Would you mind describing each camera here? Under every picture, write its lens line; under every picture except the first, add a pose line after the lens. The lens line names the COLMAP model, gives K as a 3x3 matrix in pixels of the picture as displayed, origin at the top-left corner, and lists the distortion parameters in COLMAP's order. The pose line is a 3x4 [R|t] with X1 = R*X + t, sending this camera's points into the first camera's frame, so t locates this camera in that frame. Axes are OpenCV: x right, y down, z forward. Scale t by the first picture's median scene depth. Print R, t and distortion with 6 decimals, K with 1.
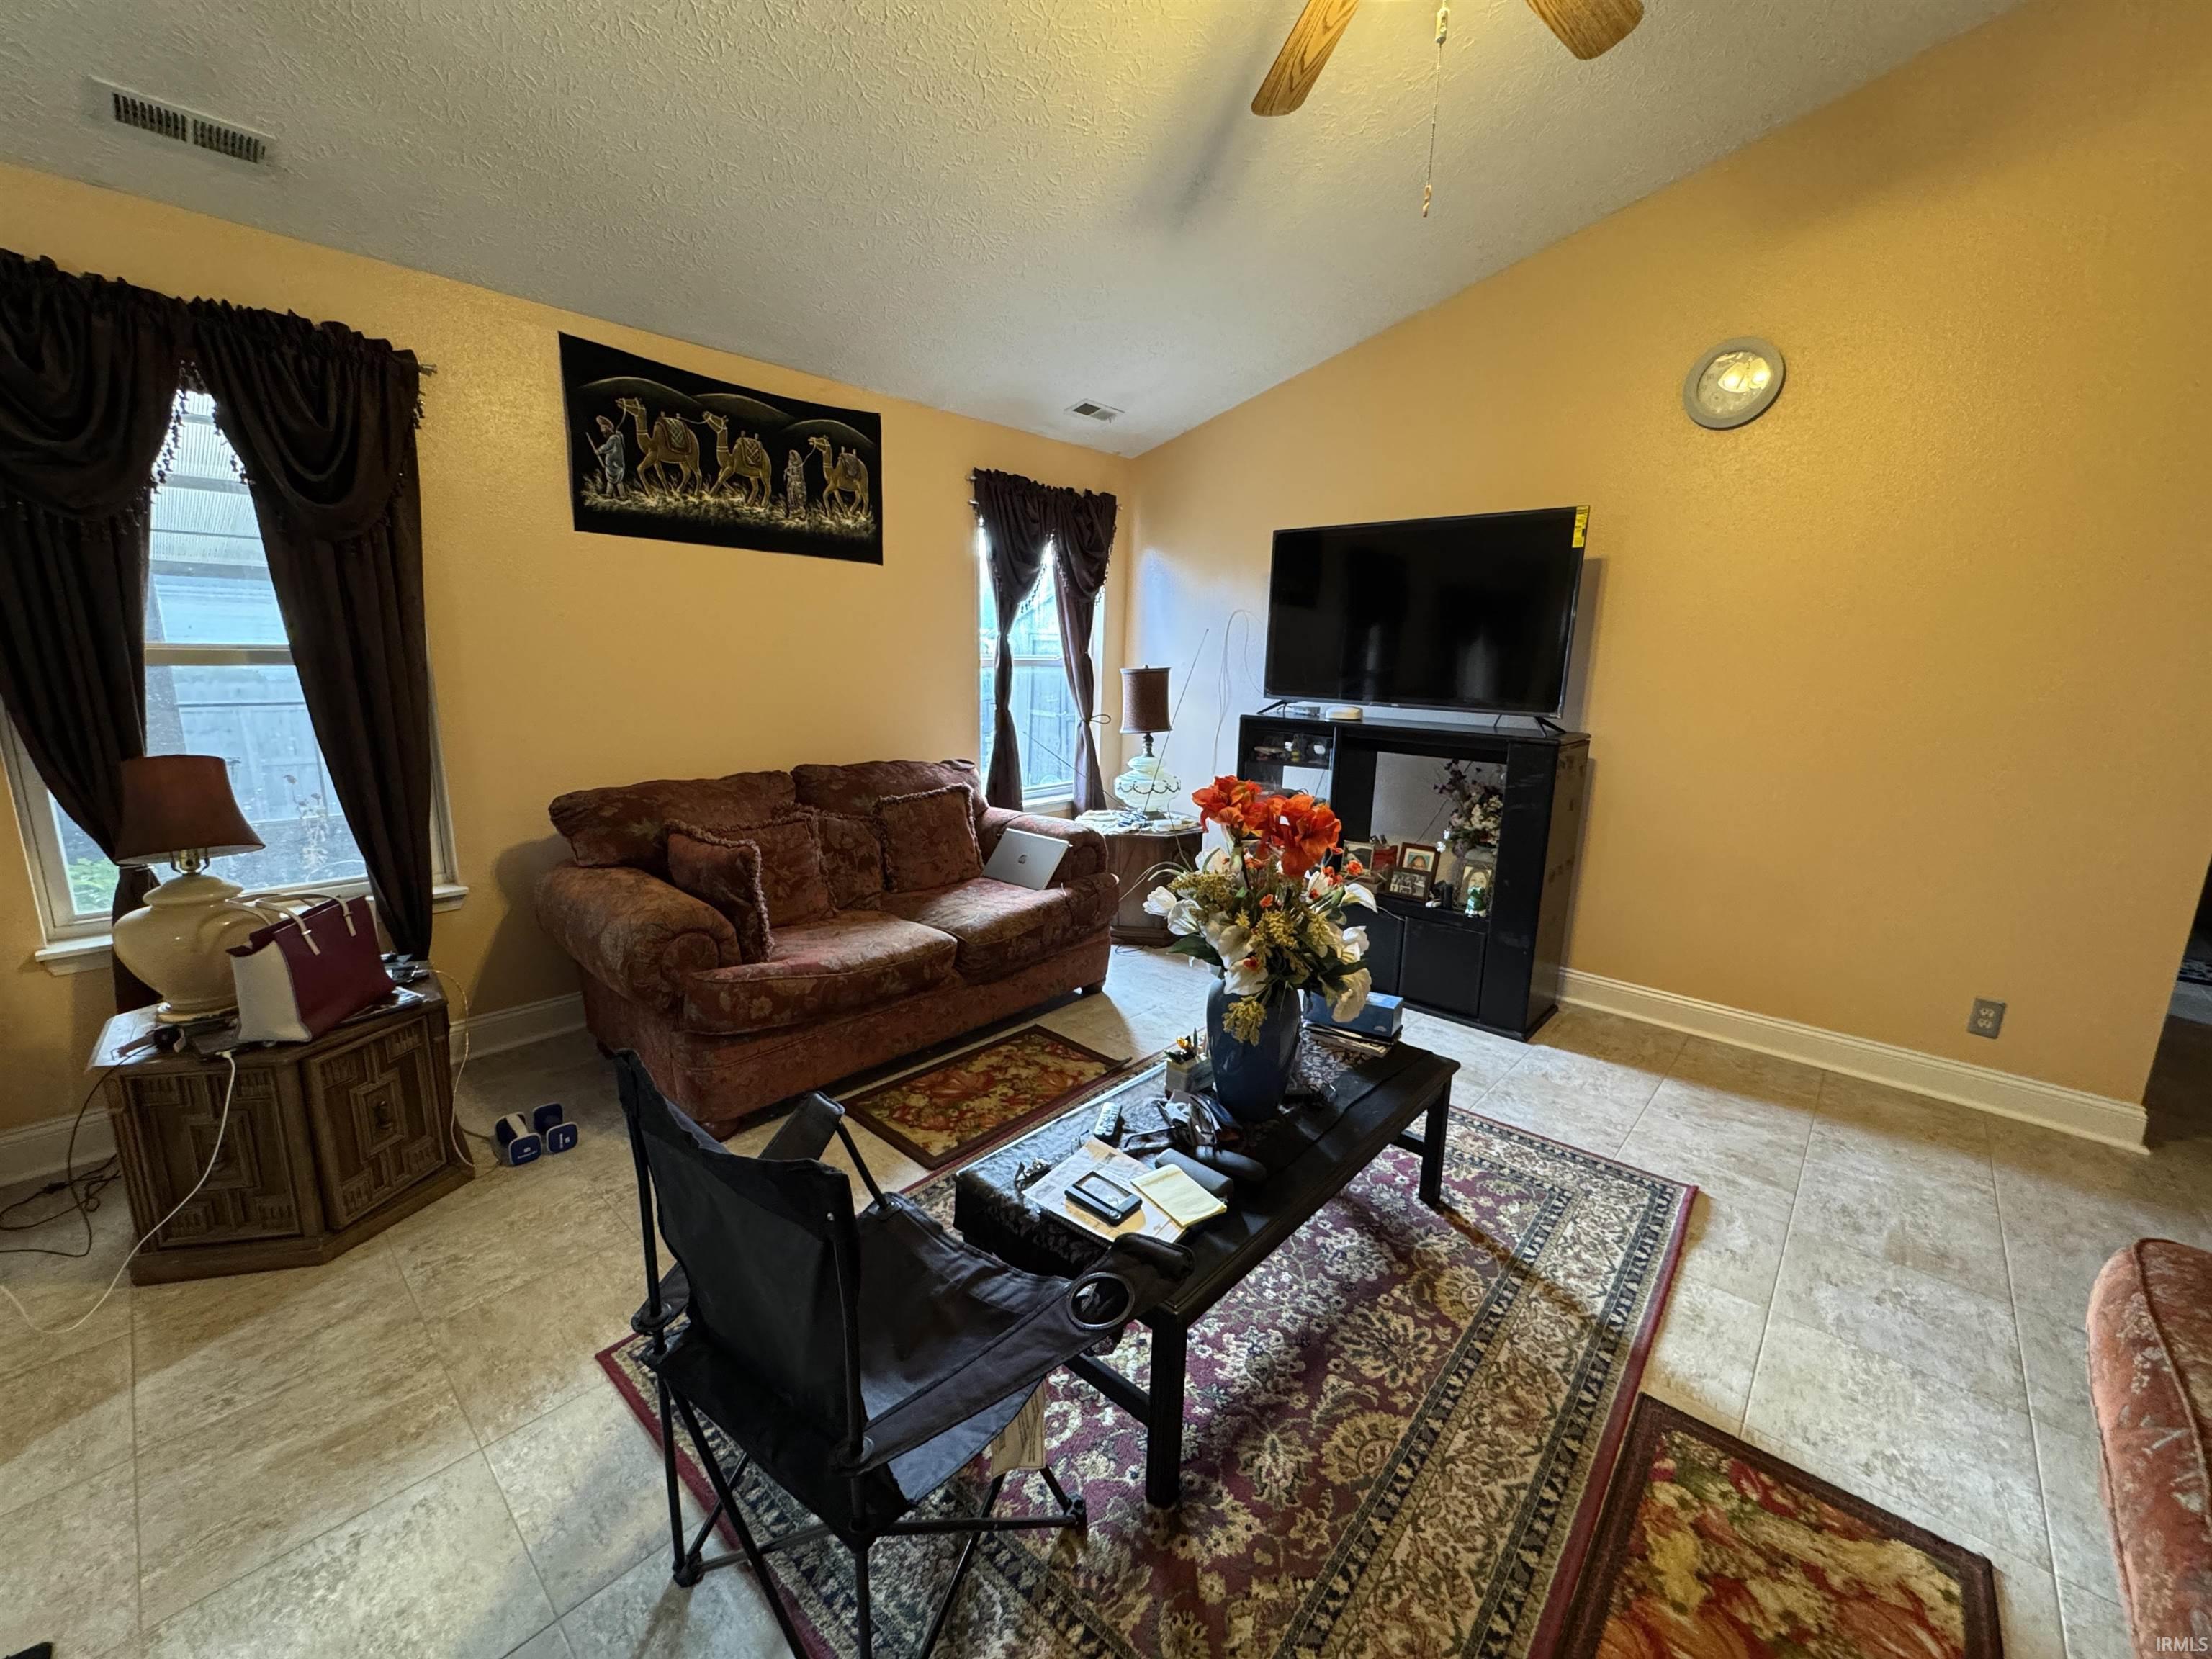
lens RADIAL K [[889.3, 0, 1097.8], [0, 889.3, 822.1], [0, 0, 1]] dist [0.007947, 0.000112]
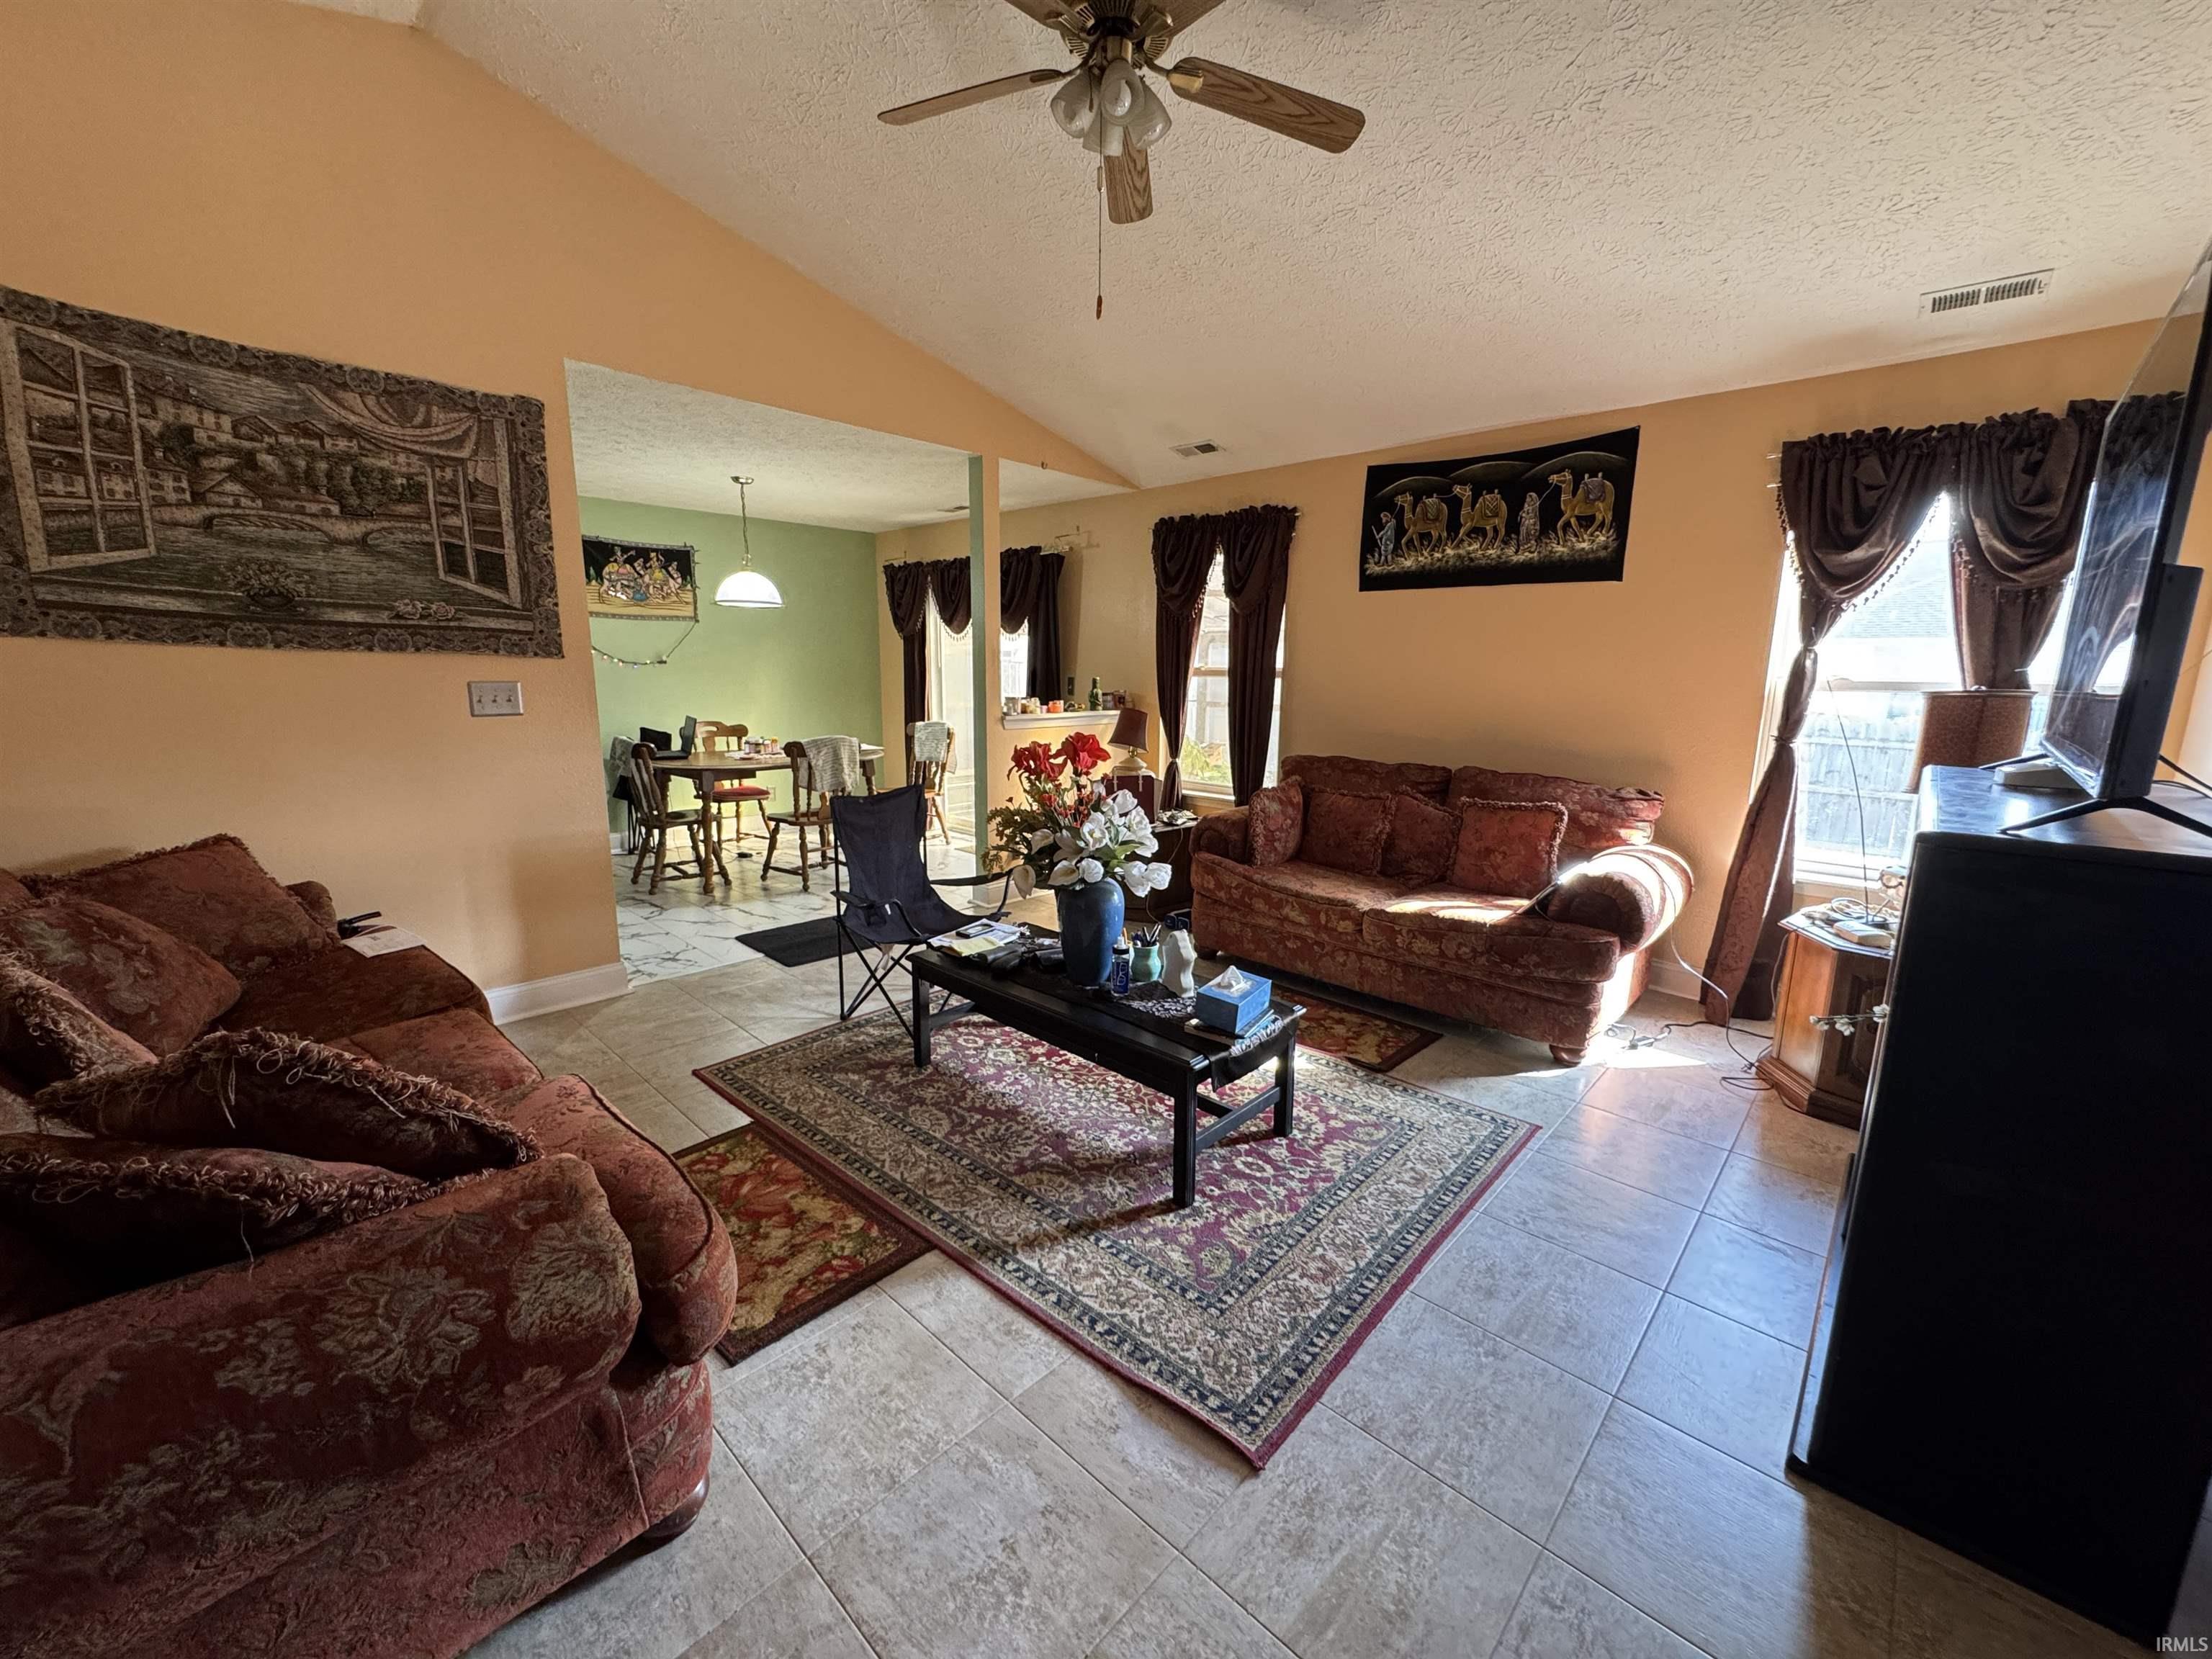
lens RADIAL K [[871.9, 0, 1106.0], [0, 871.9, 829.5], [0, 0, 1]] dist [-0.000833, -0.000056]
pose [[-0.017607, 0.162449, -0.986560, 0.902420], [-0.205589, 0.965040, 0.162575, -0.079886], [0.978480, 0.205688, 0.016406, 0.588856]]
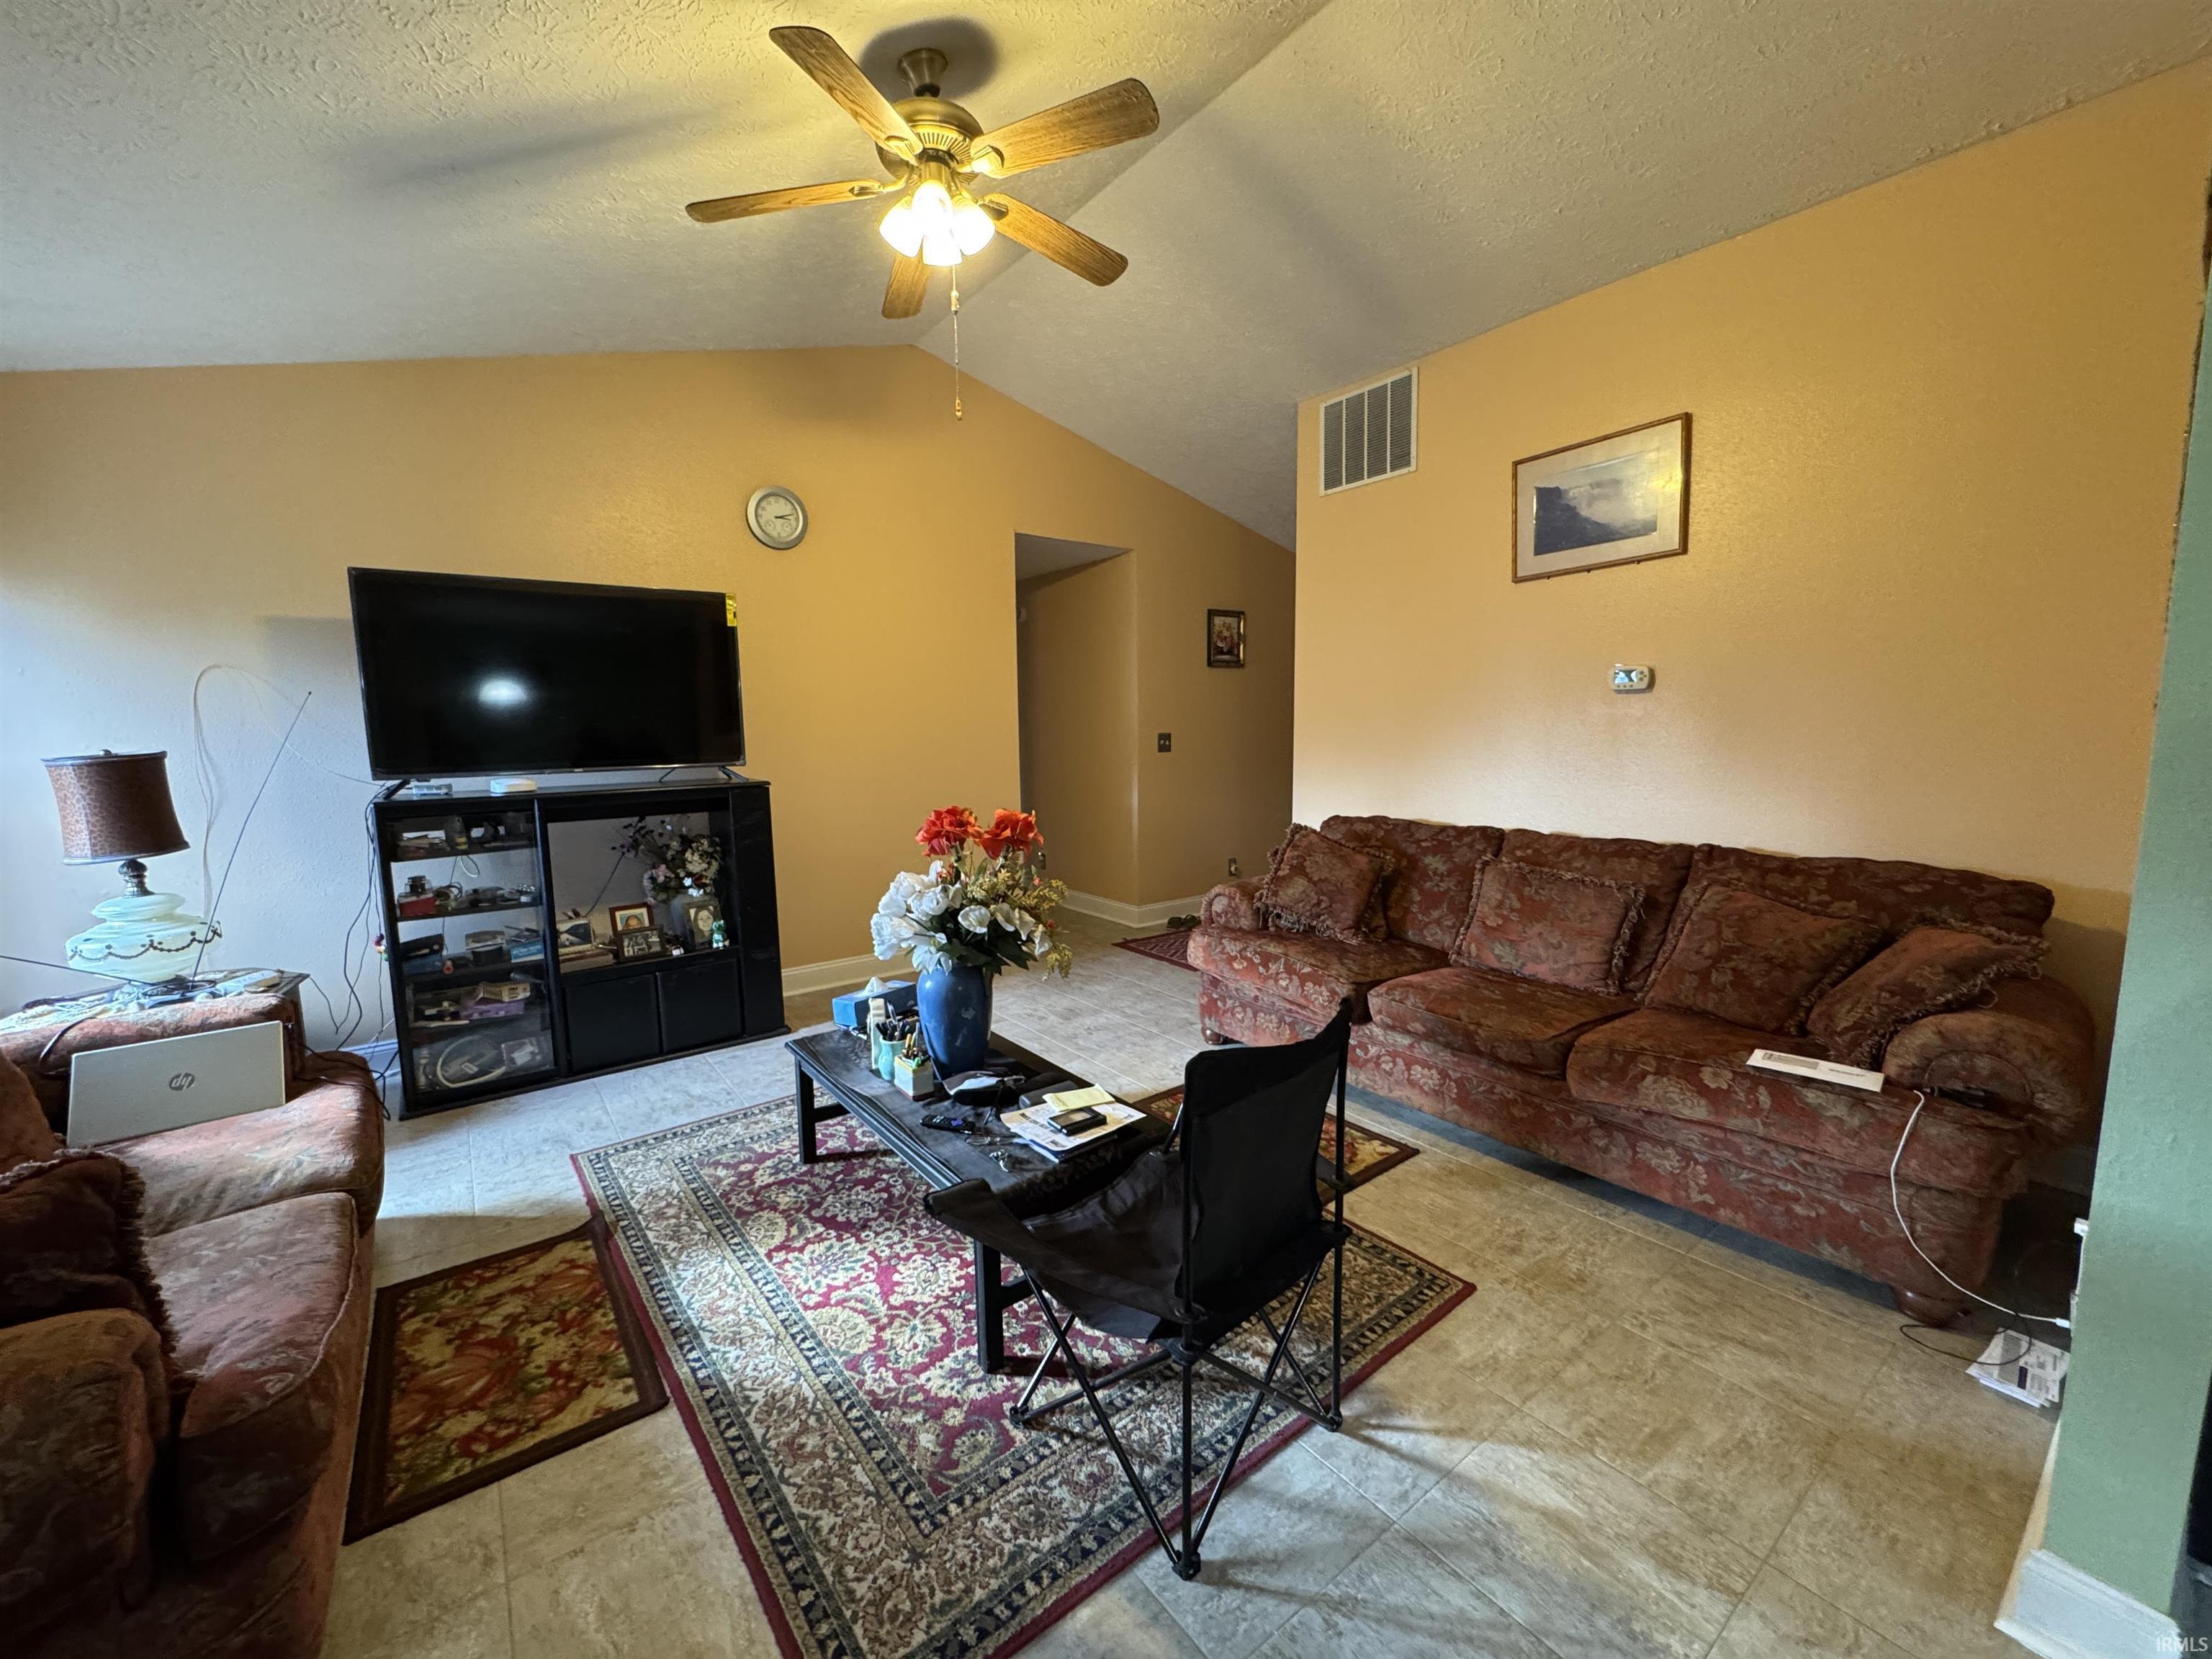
lens RADIAL K [[883.8, 0, 1105.2], [0, 883.8, 827.7], [0, 0, 1]] dist [-0.002240, -0.000375]
pose [[0.179397, -0.146541, 0.972801, -0.576731], [0.208682, 0.972009, 0.107938, -0.062801], [-0.961389, 0.183642, 0.204956, 0.304297]]
